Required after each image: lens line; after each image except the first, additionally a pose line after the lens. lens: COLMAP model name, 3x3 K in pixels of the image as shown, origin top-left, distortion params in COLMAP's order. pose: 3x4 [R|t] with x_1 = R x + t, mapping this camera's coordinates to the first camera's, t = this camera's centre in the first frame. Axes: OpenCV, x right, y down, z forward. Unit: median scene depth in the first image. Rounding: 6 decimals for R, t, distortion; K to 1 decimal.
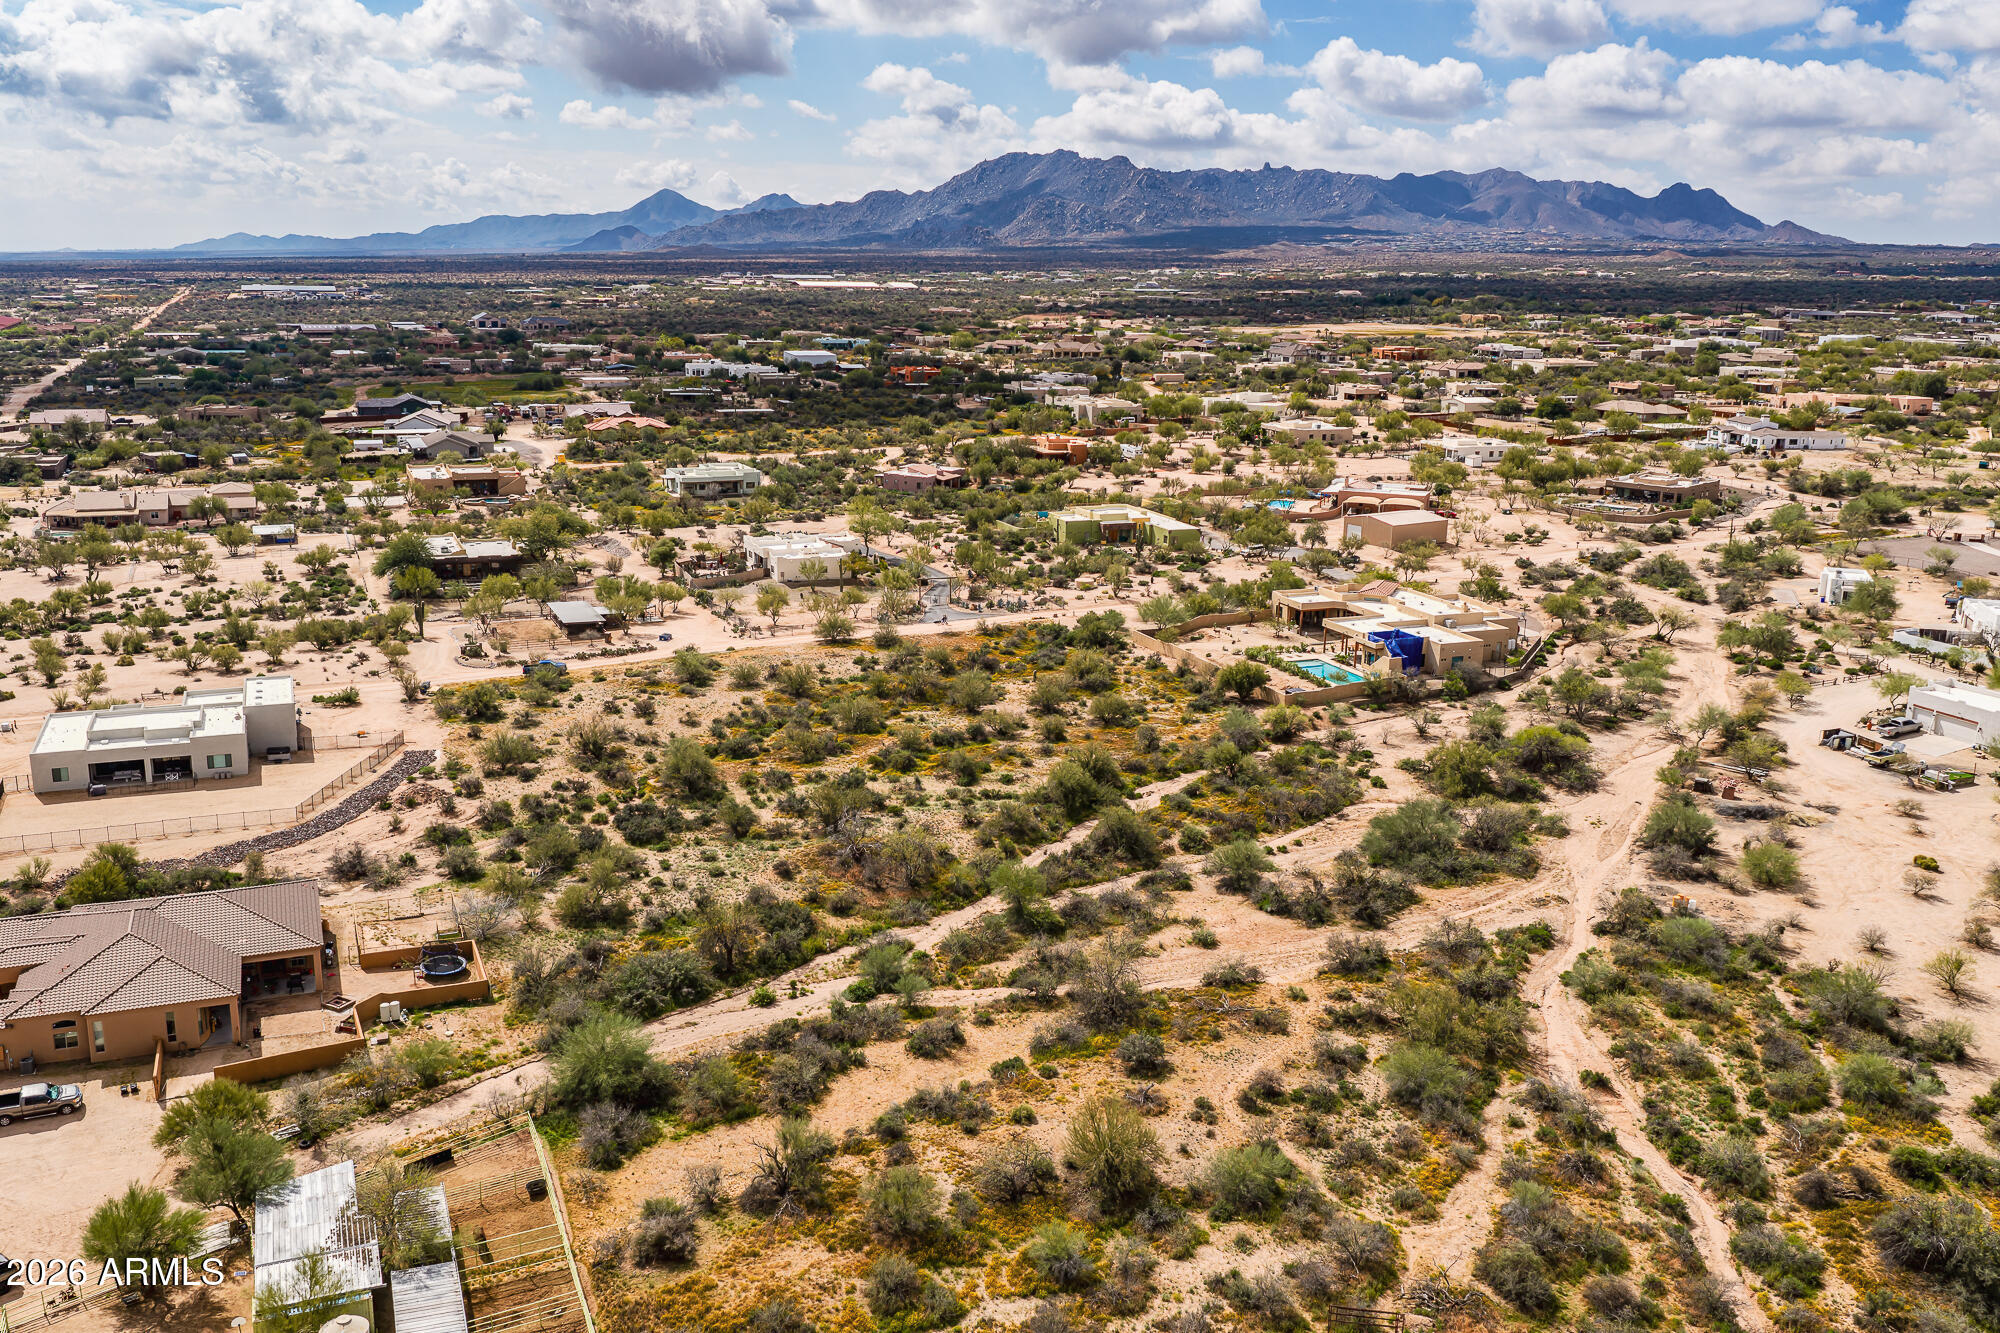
lens RADIAL K [[1708.8, 0, 1000.0], [0, 1708.8, 666.5], [0, 0, 1]] dist [0.011803, -0.002088]
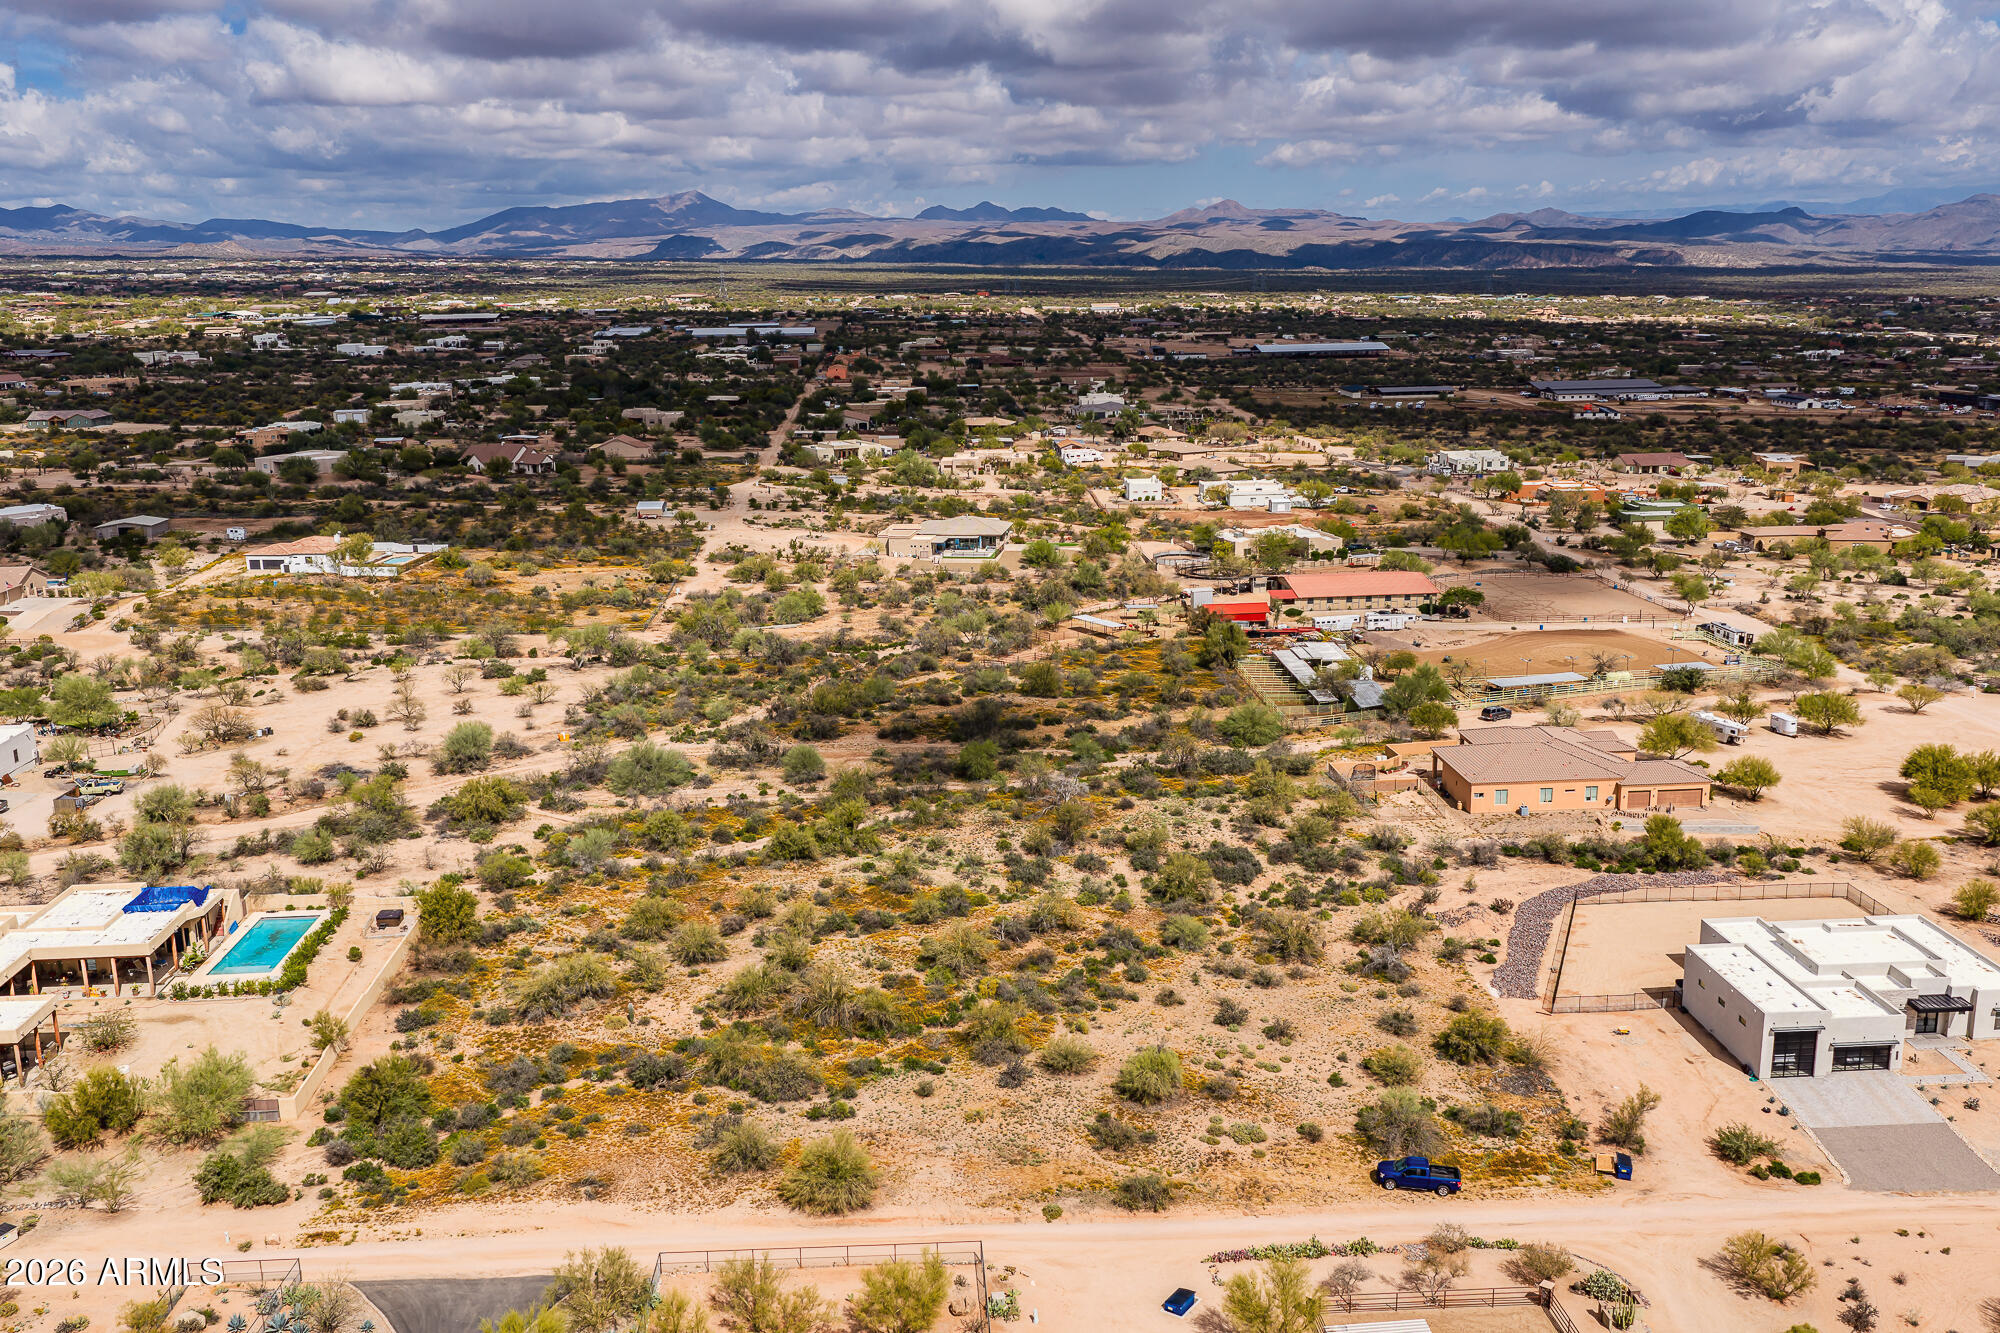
lens RADIAL K [[1708.8, 0, 1000.0], [0, 1708.8, 666.5], [0, 0, 1]] dist [0.011803, -0.002088]
pose [[-0.944578, -0.078944, 0.318654, -0.330110], [0.076898, 0.890445, 0.448547, -0.419165], [-0.319154, 0.448192, -0.835024, 1.551076]]
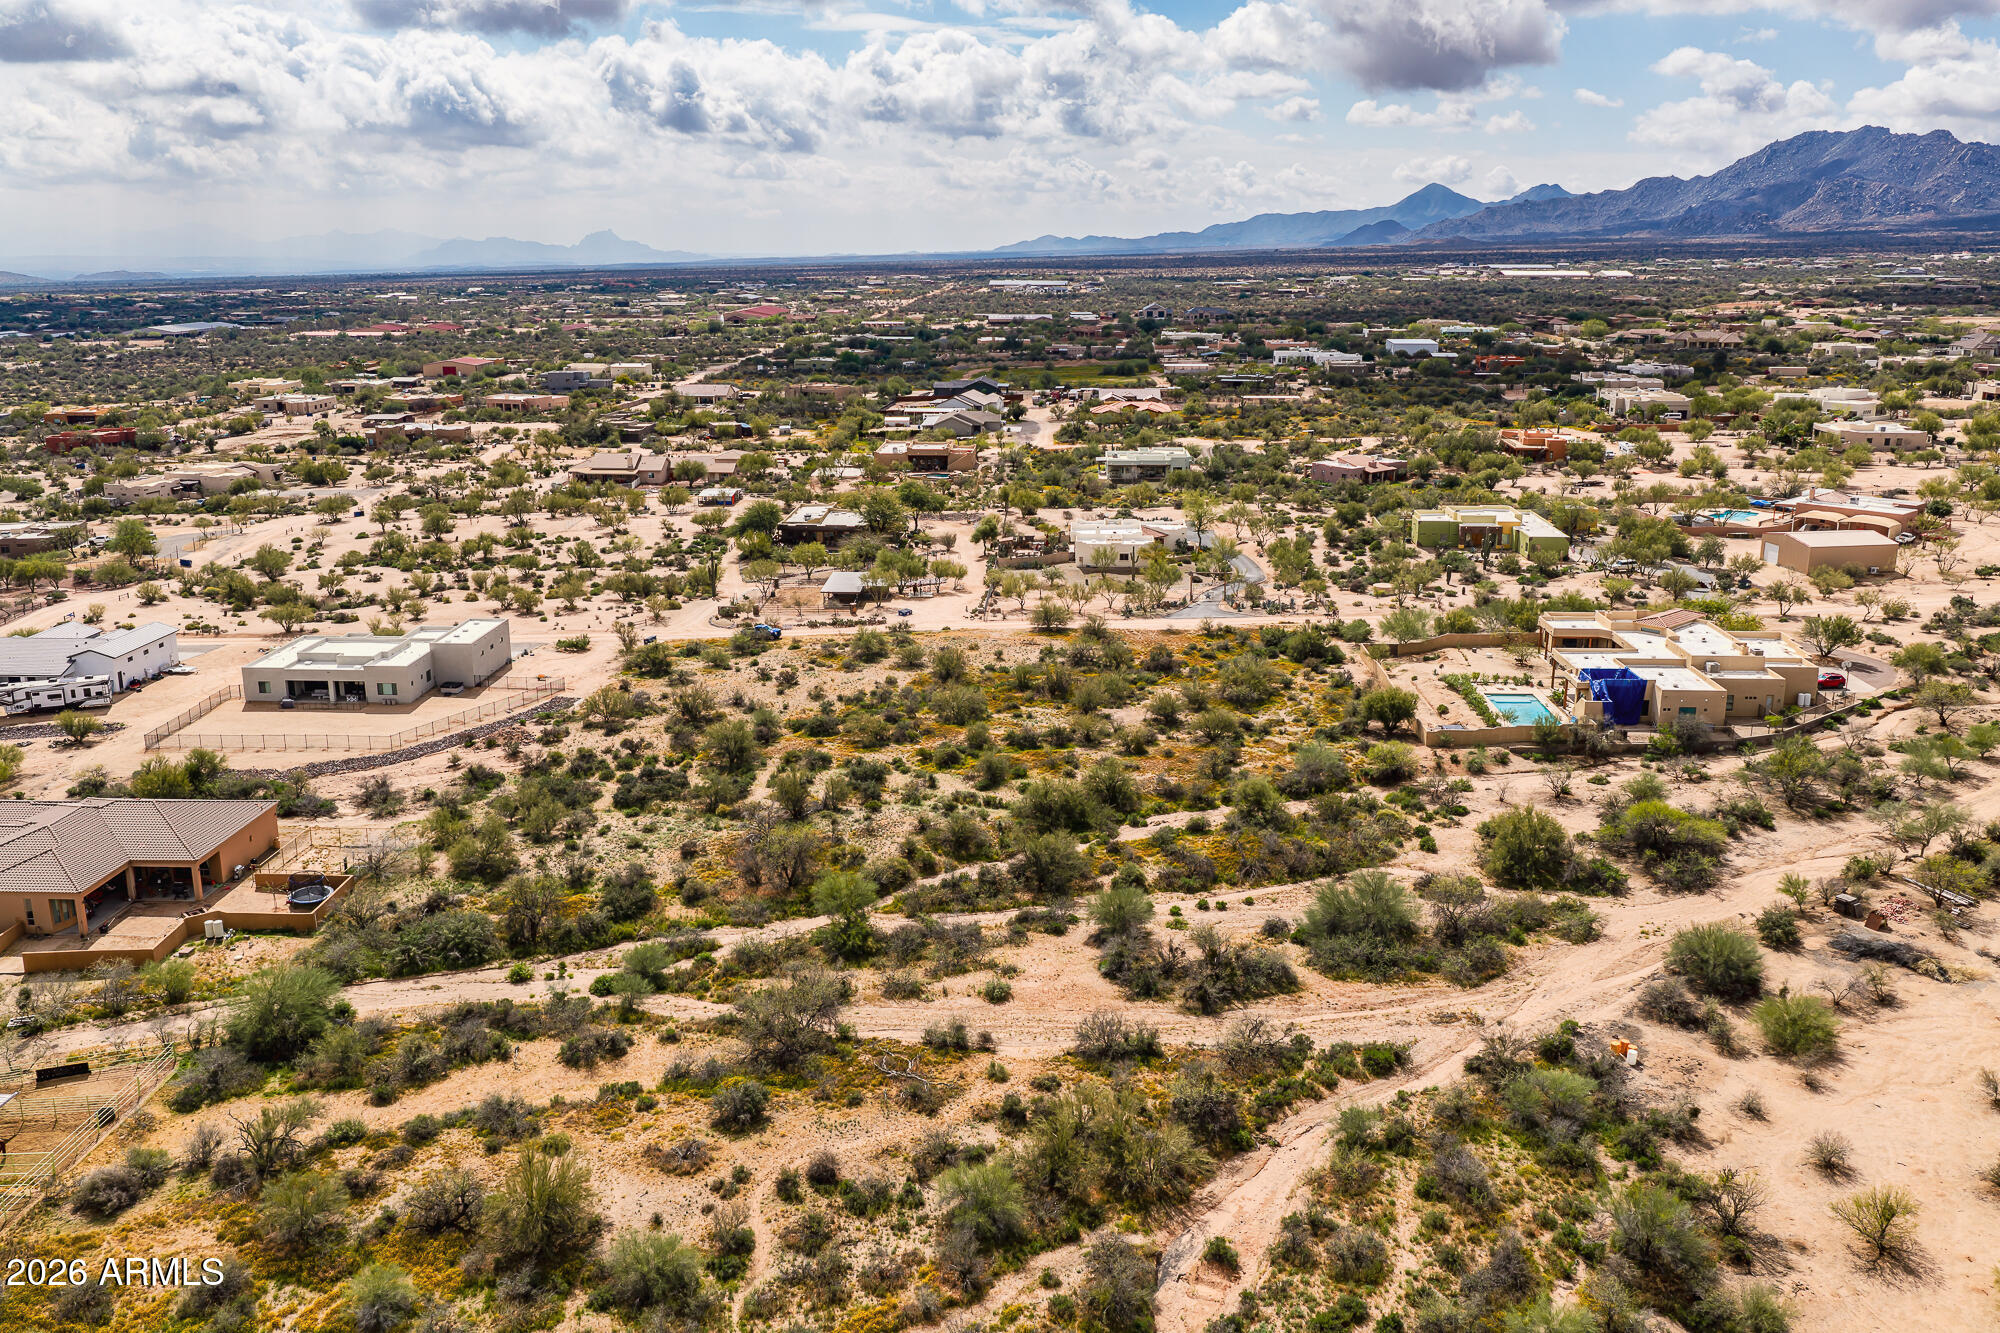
lens RADIAL K [[1650.6, 0, 1000.0], [0, 1650.6, 666.5], [0, 0, 1]] dist [0.004841, -0.014695]
pose [[0.905141, 0.088611, -0.415773, 0.319250], [-0.083839, 0.996035, 0.029759, -0.022775], [0.416761, 0.007922, 0.908981, 0.157851]]
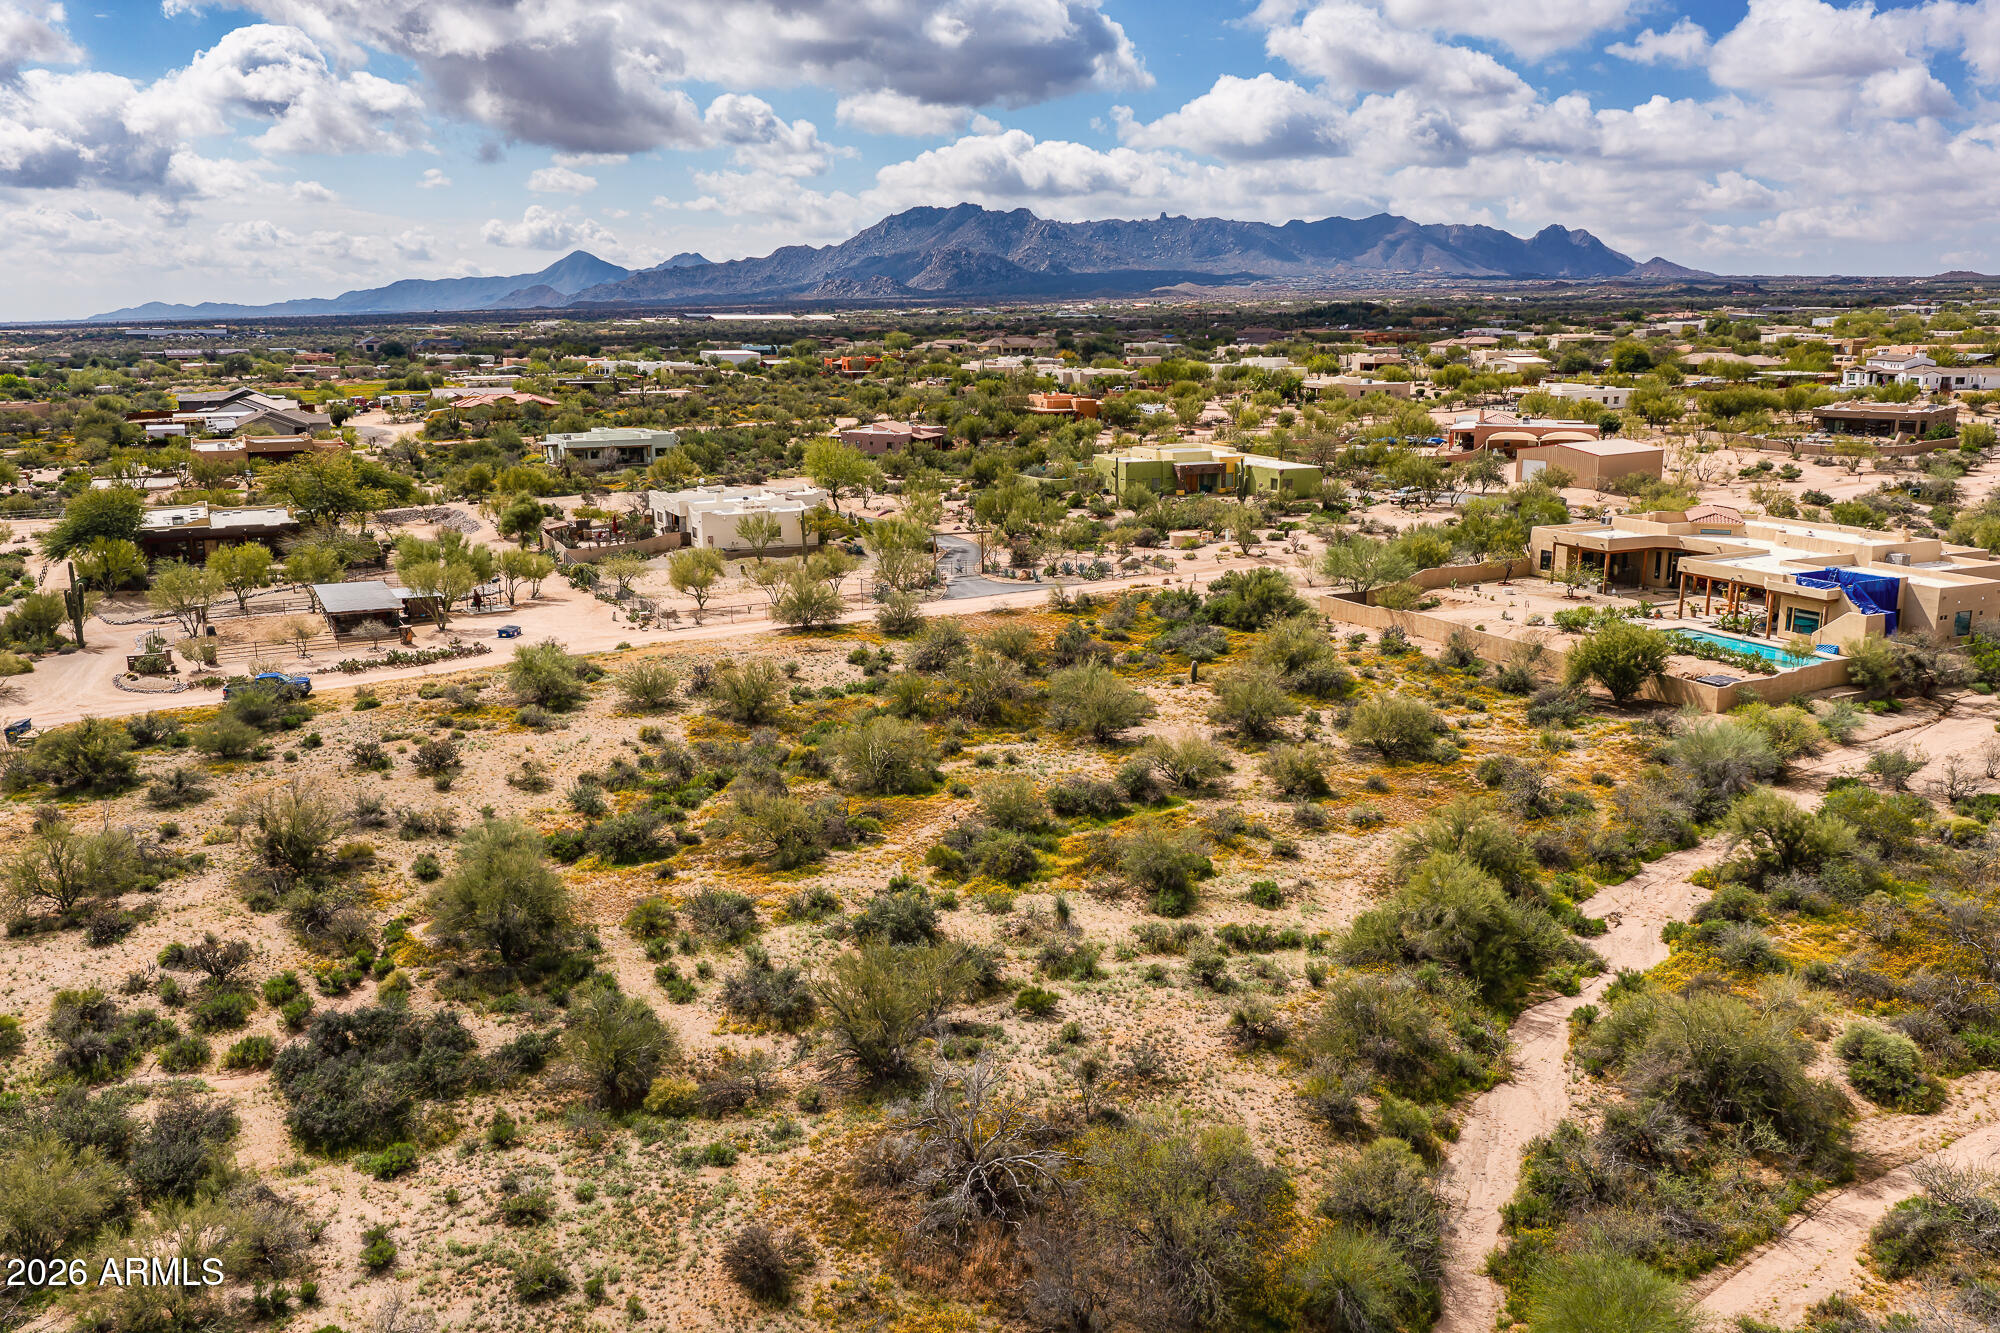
lens RADIAL K [[1639.3, 0, 1002.5], [0, 1639.3, 696.6], [0, 0, 1]] dist [0.008826, -0.006771]
pose [[0.998178, -0.032039, 0.051124, -0.071520], [0.032304, 0.999469, -0.004367, 0.014637], [-0.050957, 0.006010, 0.998683, 0.530789]]
